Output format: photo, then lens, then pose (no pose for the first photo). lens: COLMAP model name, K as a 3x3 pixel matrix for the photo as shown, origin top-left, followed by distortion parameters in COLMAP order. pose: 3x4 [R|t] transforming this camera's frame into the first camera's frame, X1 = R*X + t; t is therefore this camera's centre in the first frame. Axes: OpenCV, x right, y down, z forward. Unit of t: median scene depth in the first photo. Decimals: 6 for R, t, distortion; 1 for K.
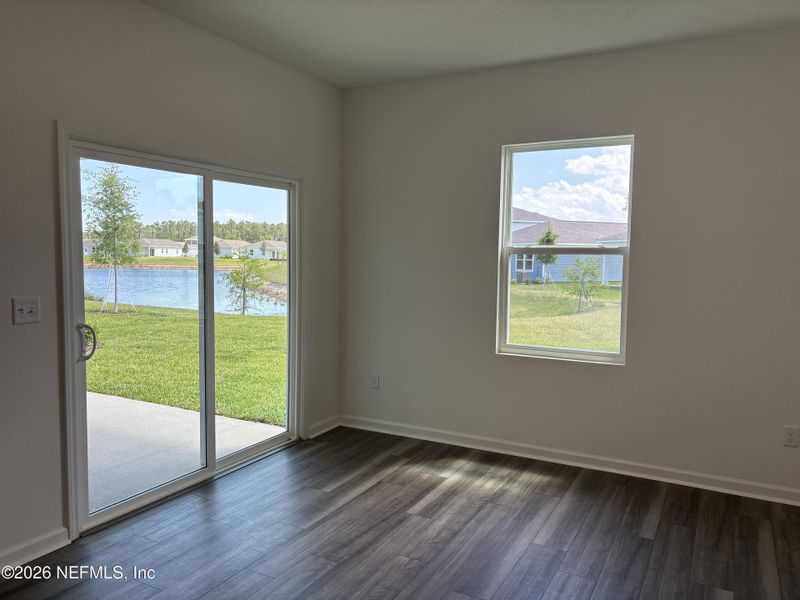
lens RADIAL K [[621.0, 0, 431.5], [0, 621.0, 302.0], [0, 0, 1]] dist [-0.005119, -0.001370]
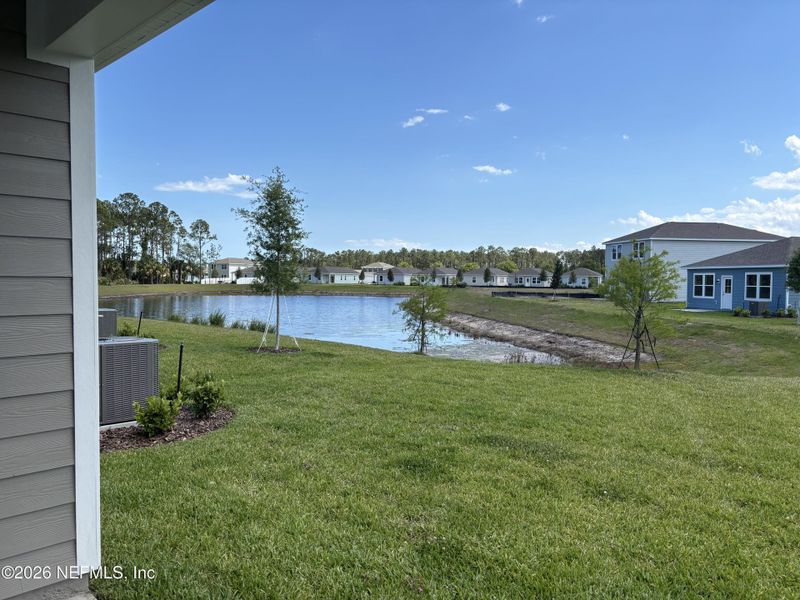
lens RADIAL K [[615.8, 0, 400.0], [0, 615.8, 300.0], [0, 0, 1]] dist [0.000904, -0.005655]
pose [[0.950720, 0.005568, -0.310001, -0.058433], [-0.019622, 0.998915, -0.042237, -0.011232], [0.309430, 0.046239, 0.949797, 0.157708]]
